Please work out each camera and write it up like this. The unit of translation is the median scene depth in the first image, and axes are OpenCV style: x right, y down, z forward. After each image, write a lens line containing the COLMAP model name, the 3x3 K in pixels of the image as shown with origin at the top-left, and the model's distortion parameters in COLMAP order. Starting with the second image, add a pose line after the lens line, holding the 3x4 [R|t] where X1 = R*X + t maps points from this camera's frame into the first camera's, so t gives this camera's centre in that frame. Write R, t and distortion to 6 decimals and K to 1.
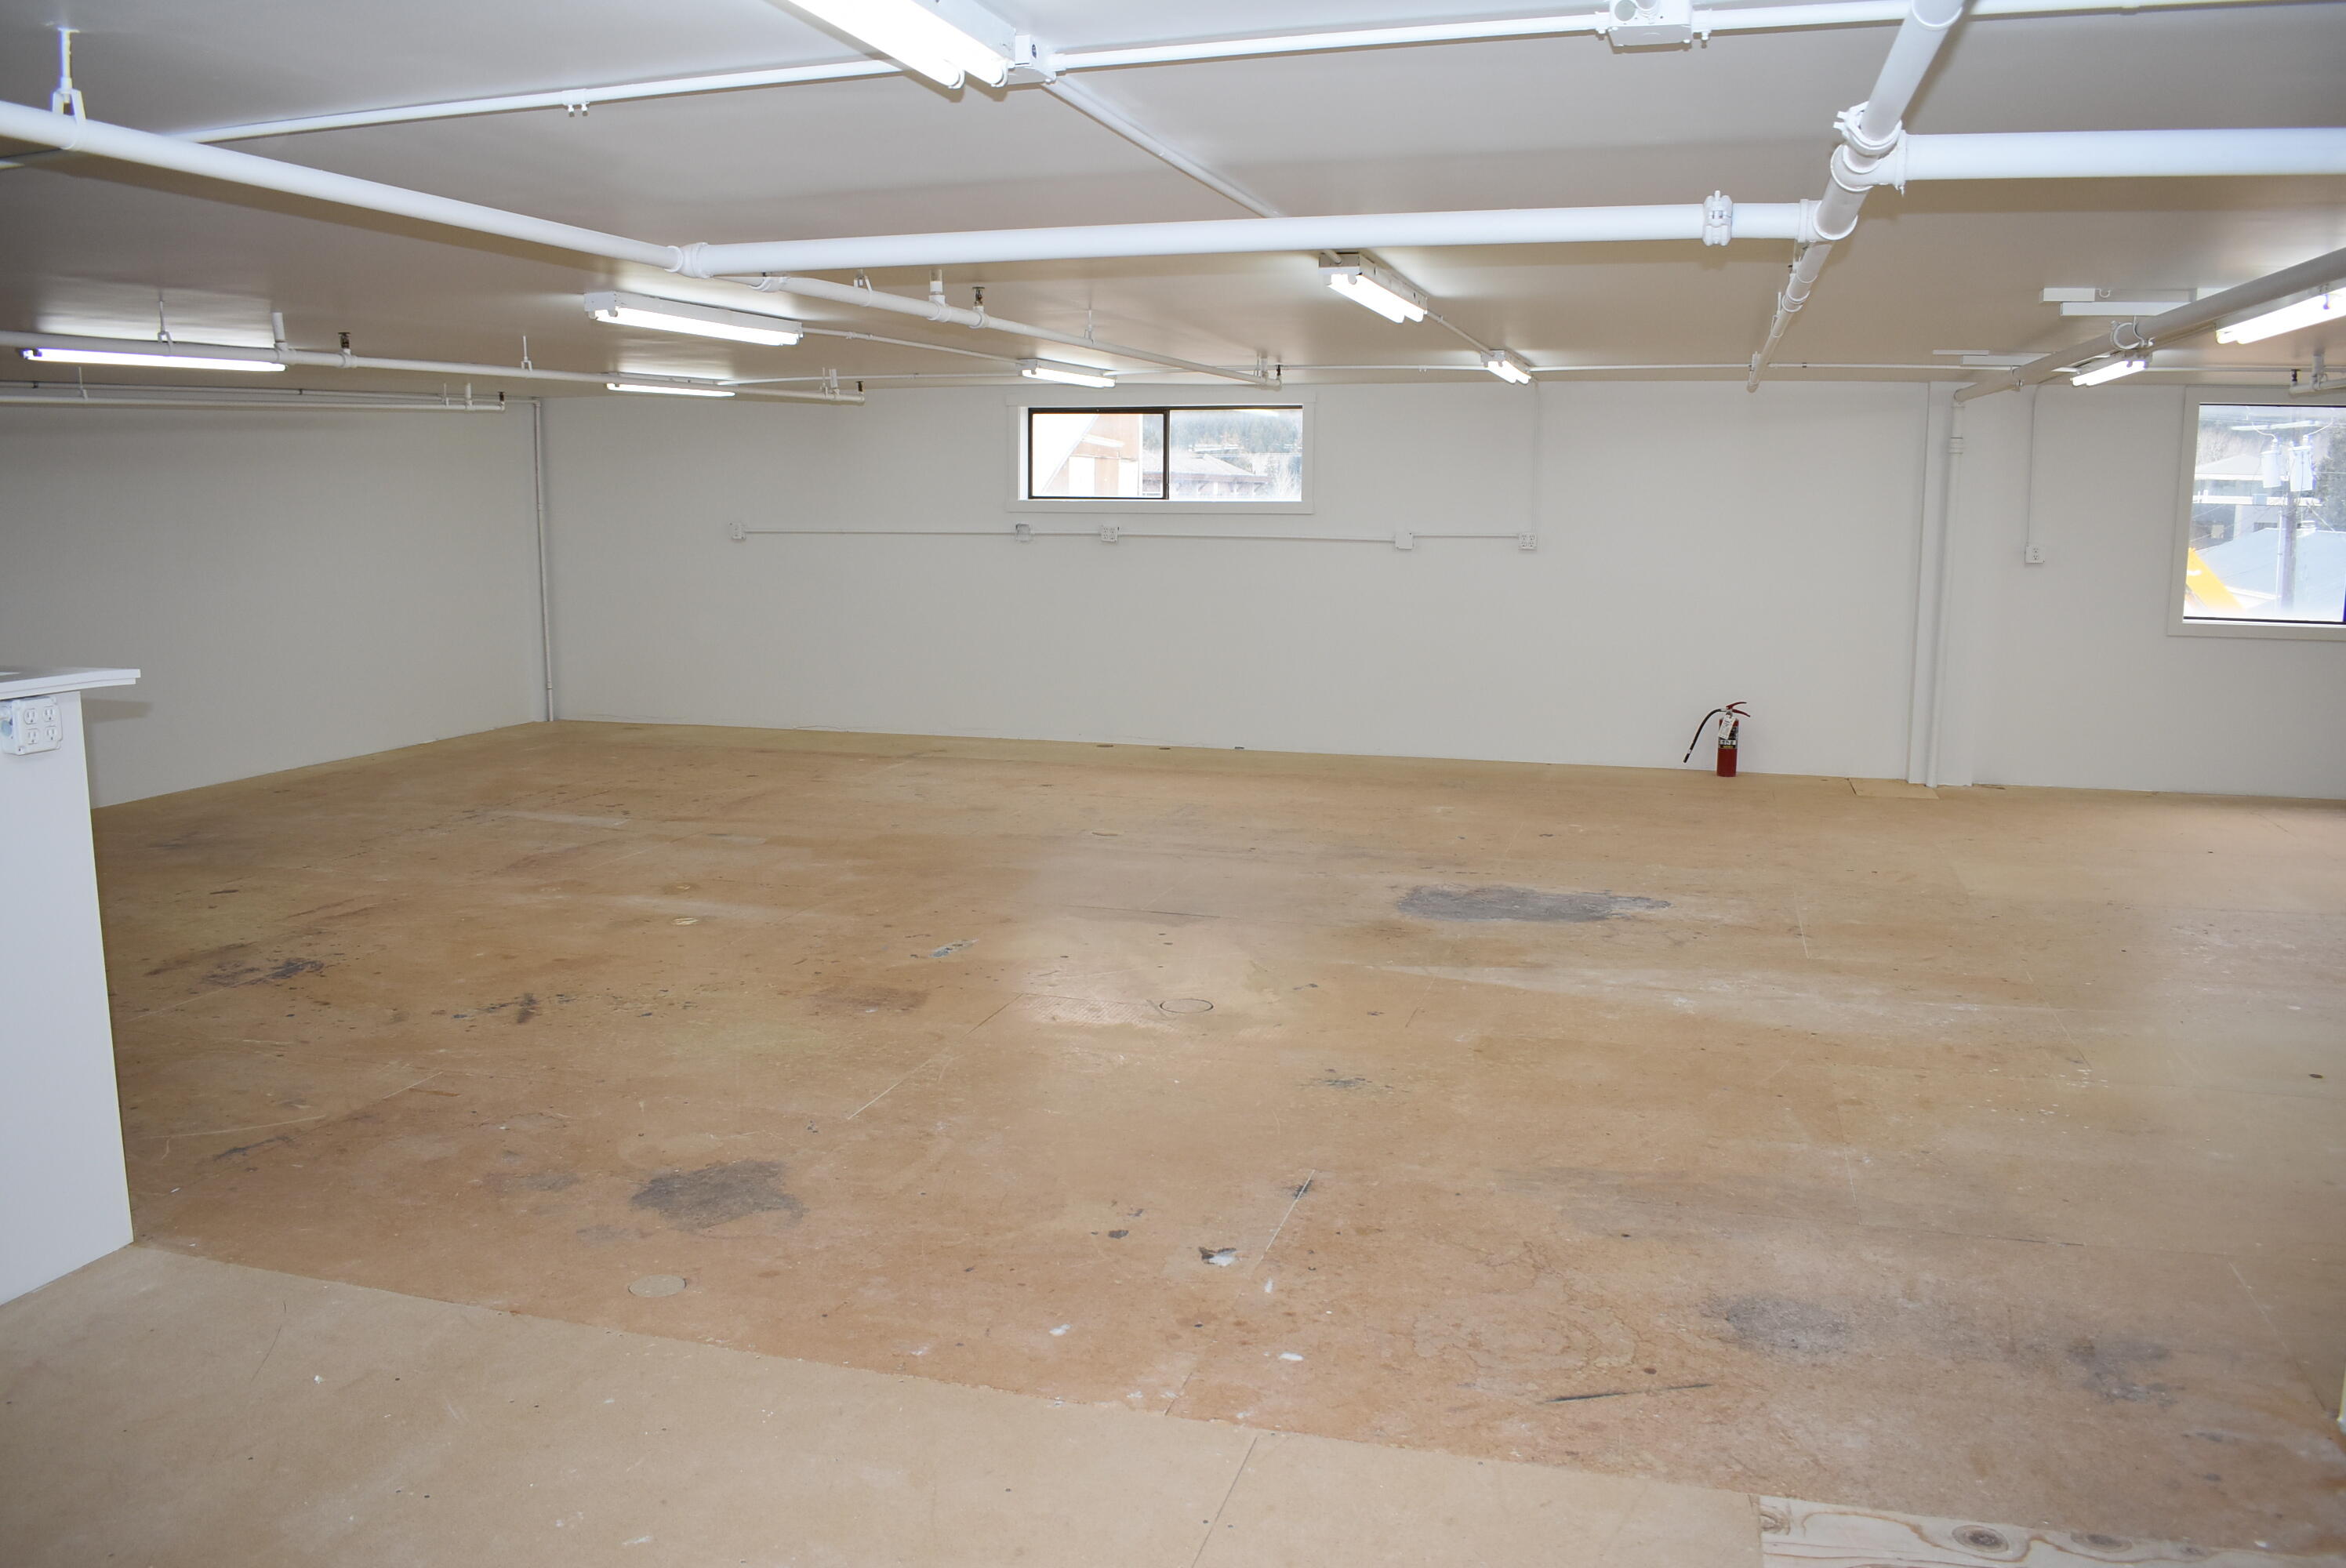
lens RADIAL K [[1835.4, 0, 1180.5], [0, 1835.4, 785.4], [0, 0, 1]] dist [-0.094698, 0.014070]
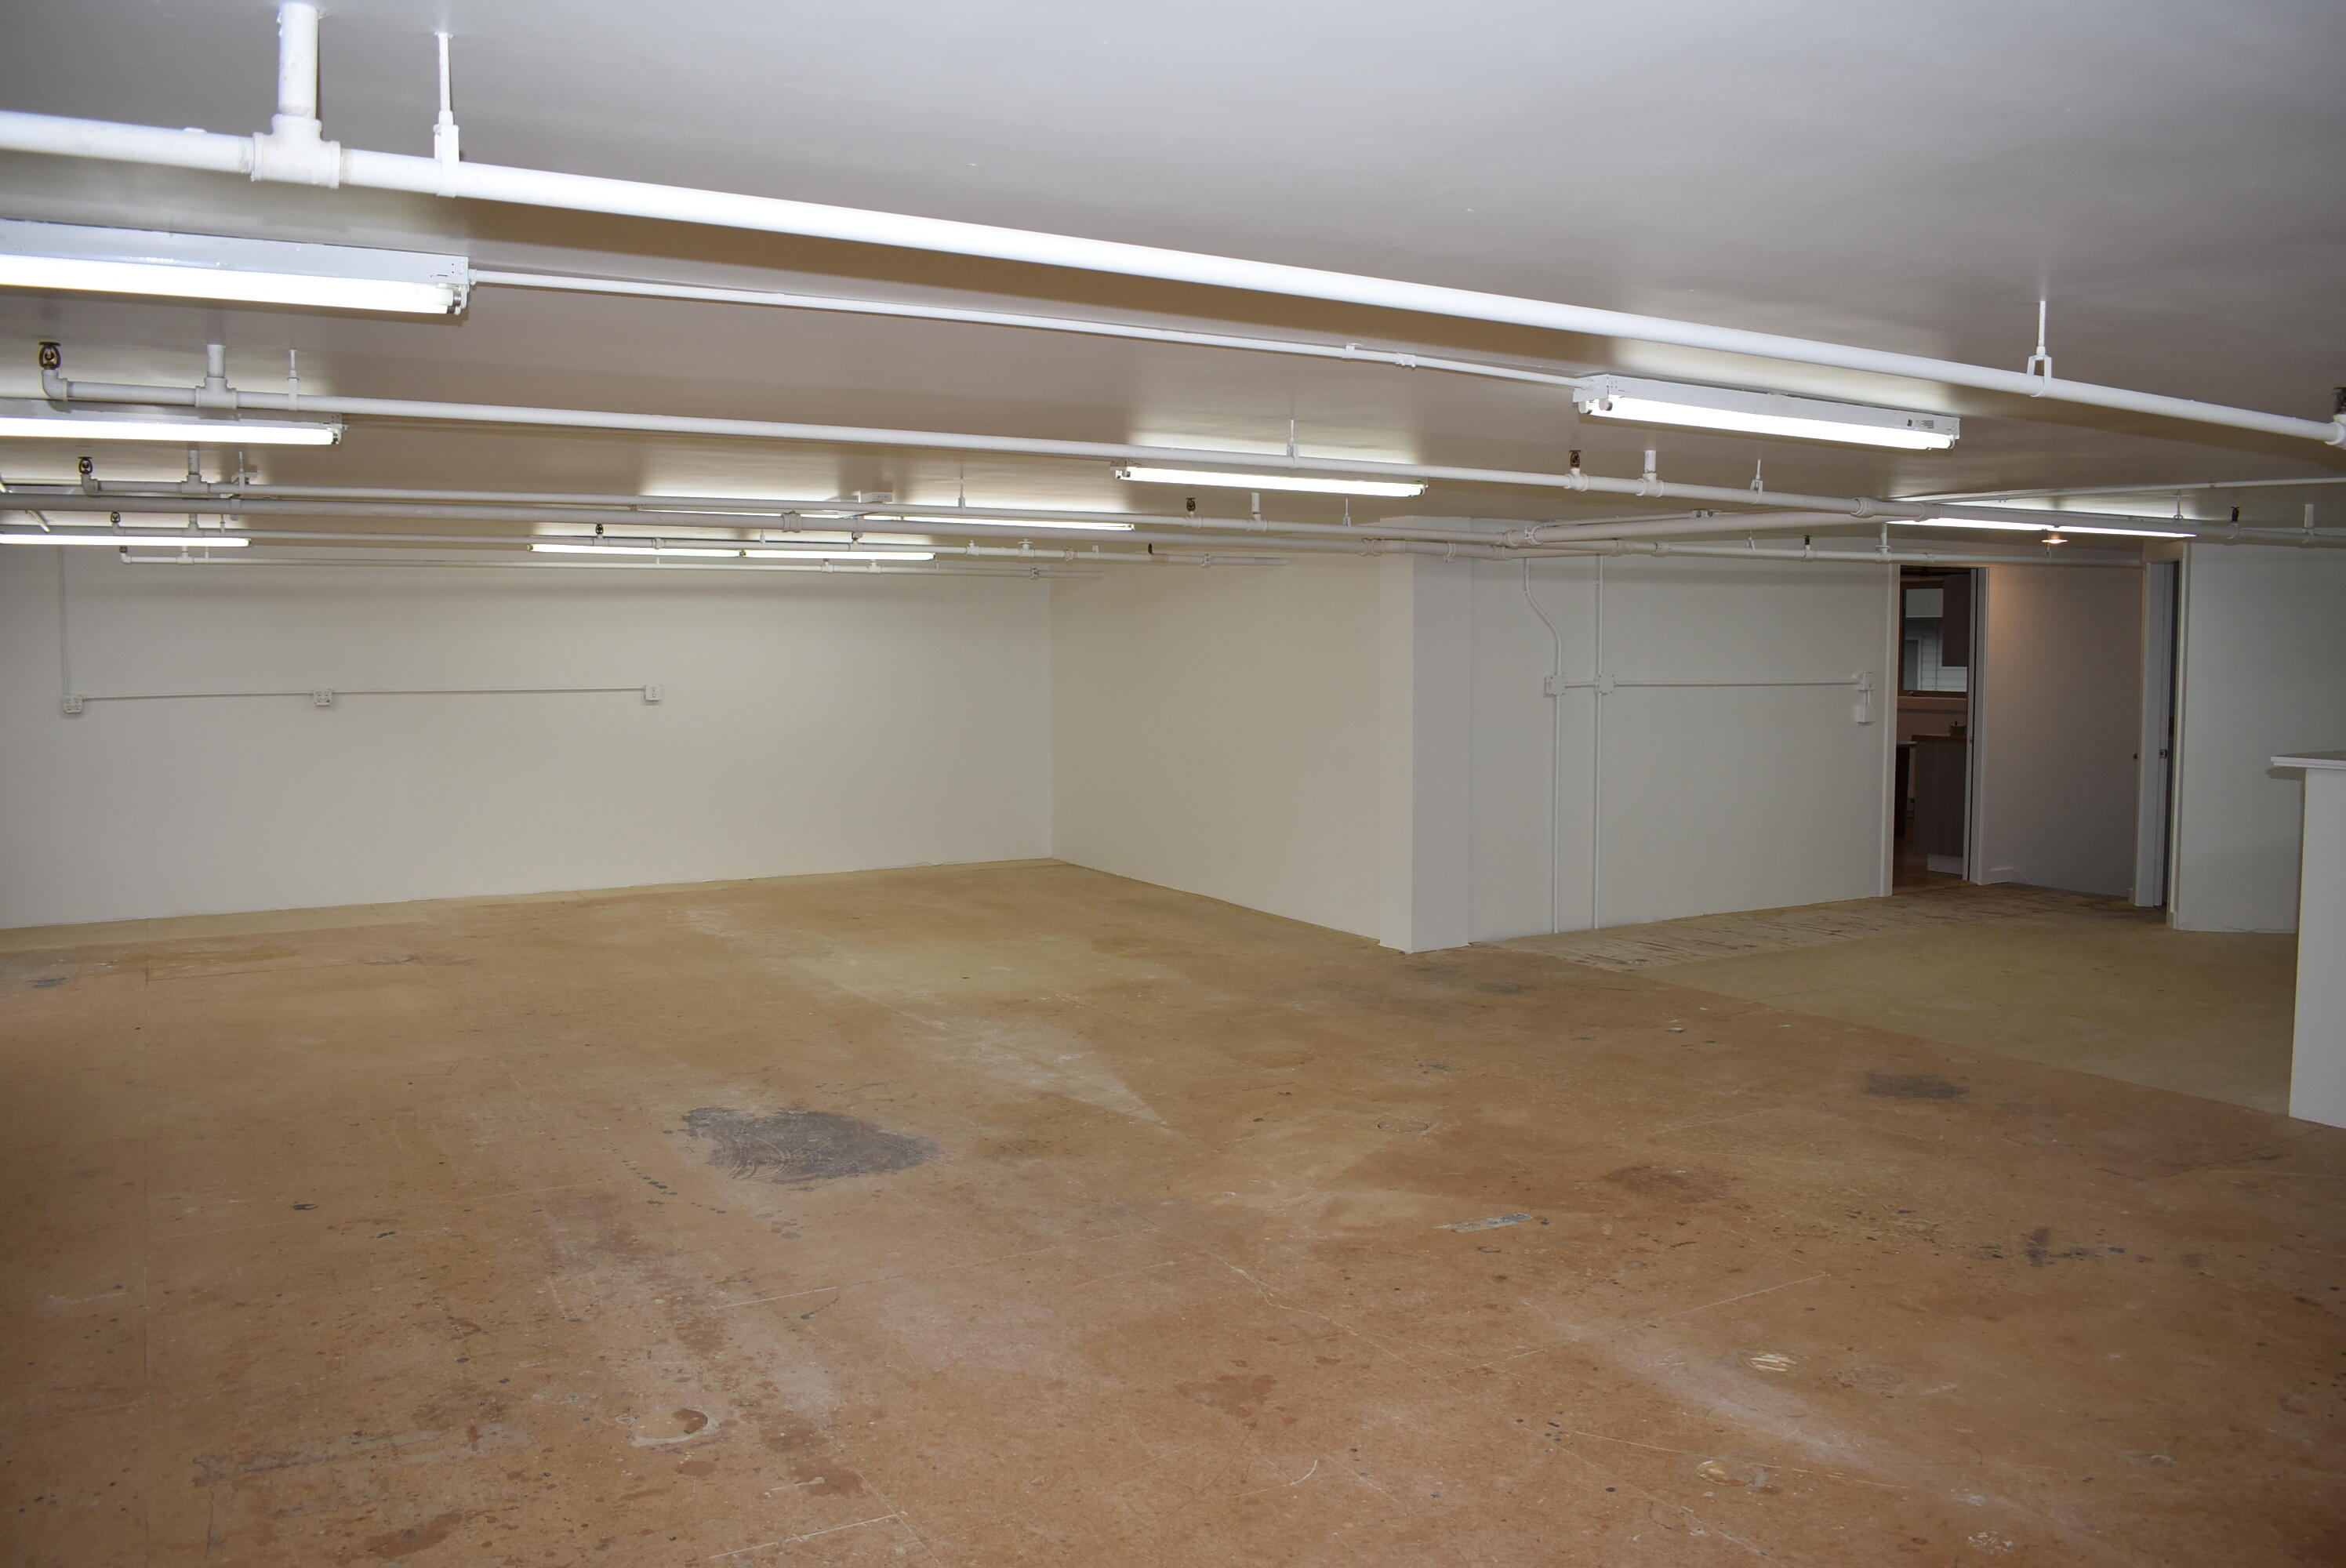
lens RADIAL K [[1835.4, 0, 1180.5], [0, 1835.4, 785.4], [0, 0, 1]] dist [-0.094698, 0.014070]
pose [[-0.715876, -0.057365, 0.695867, -1.016981], [0.110875, 0.974634, 0.194410, -0.472535], [-0.689368, 0.216328, -0.691357, 2.860333]]
